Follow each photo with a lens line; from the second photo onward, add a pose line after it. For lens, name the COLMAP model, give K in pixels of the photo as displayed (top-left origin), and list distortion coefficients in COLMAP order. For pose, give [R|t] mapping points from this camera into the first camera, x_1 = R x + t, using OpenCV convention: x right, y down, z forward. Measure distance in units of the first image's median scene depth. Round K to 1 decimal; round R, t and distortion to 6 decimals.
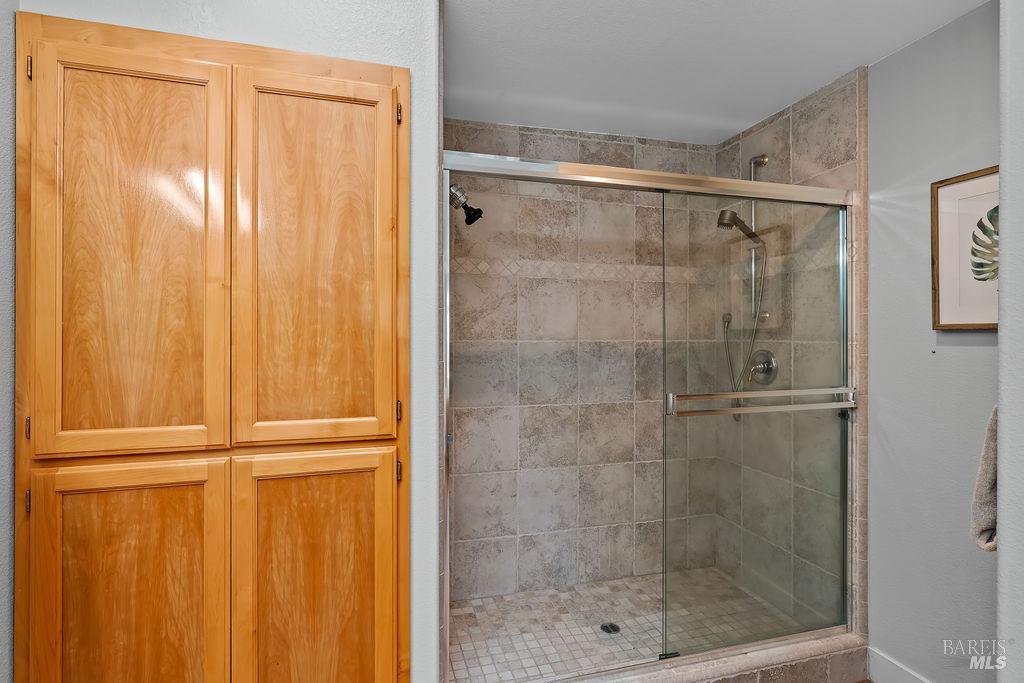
lens RADIAL K [[500.5, 0, 510.0], [0, 500.5, 335.3], [0, 0, 1]] dist [-0.004066, 0.000866]
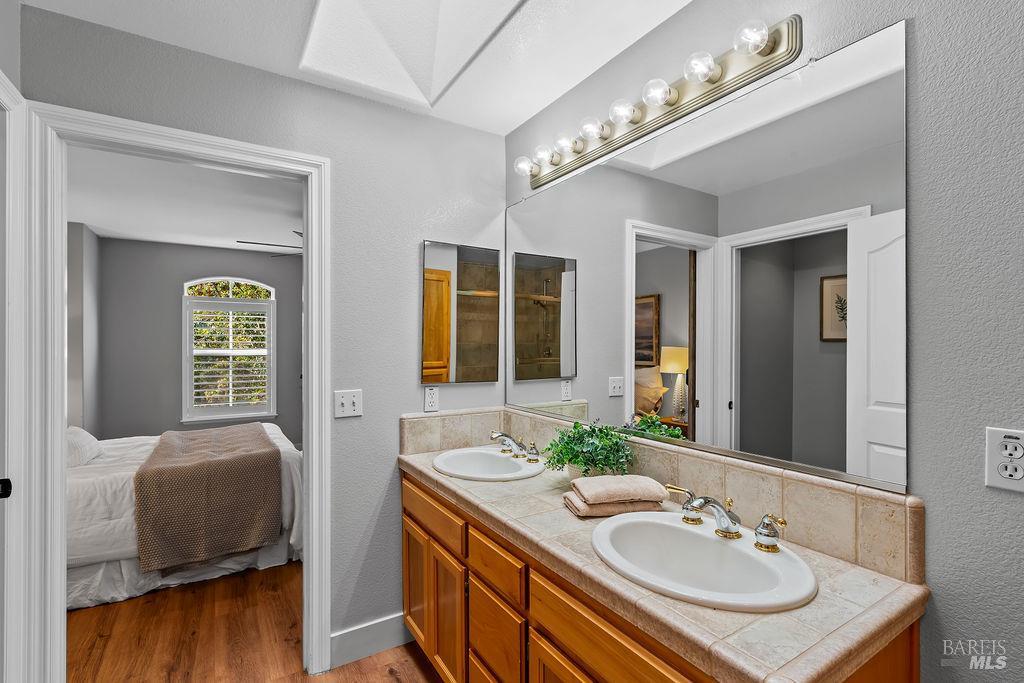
lens RADIAL K [[469.3, 0, 508.7], [0, 469.3, 333.7], [0, 0, 1]] dist [-0.003061, 0.000239]
pose [[0.962162, 0.003160, 0.272461, -0.774350], [0.005437, 0.999511, -0.030793, 0.064353], [-0.272425, 0.031109, 0.961674, -2.661678]]
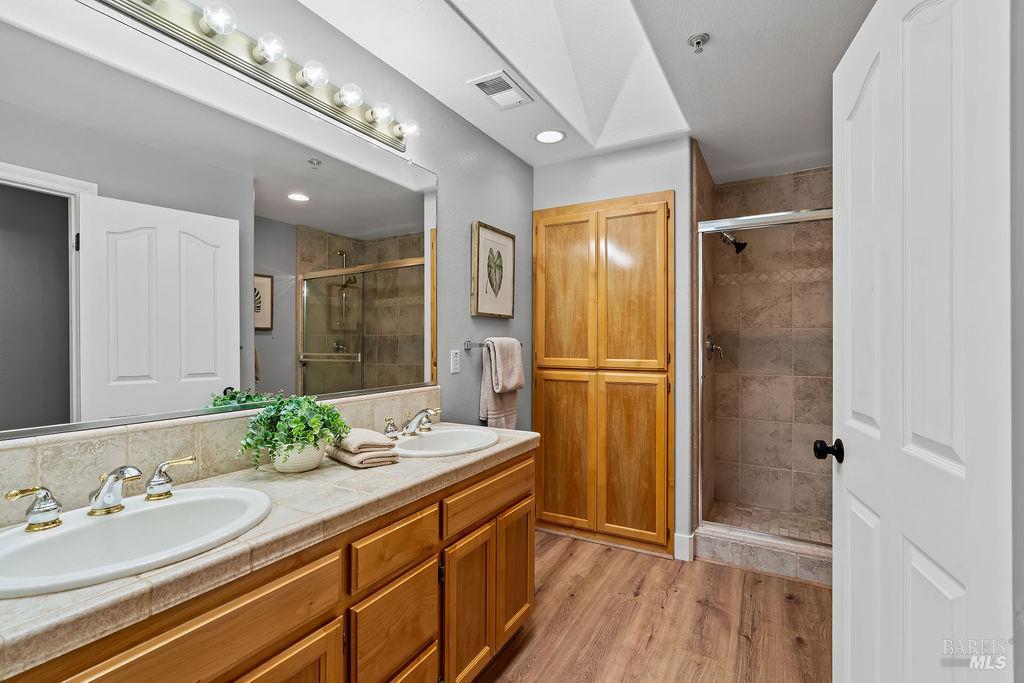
lens RADIAL K [[469.3, 0, 508.7], [0, 469.3, 333.7], [0, 0, 1]] dist [-0.003061, 0.000239]
pose [[0.700014, -0.009503, -0.714066, 0.708961], [-0.002132, 0.999879, -0.015396, 0.084244], [0.714126, 0.012299, 0.699909, -0.832414]]
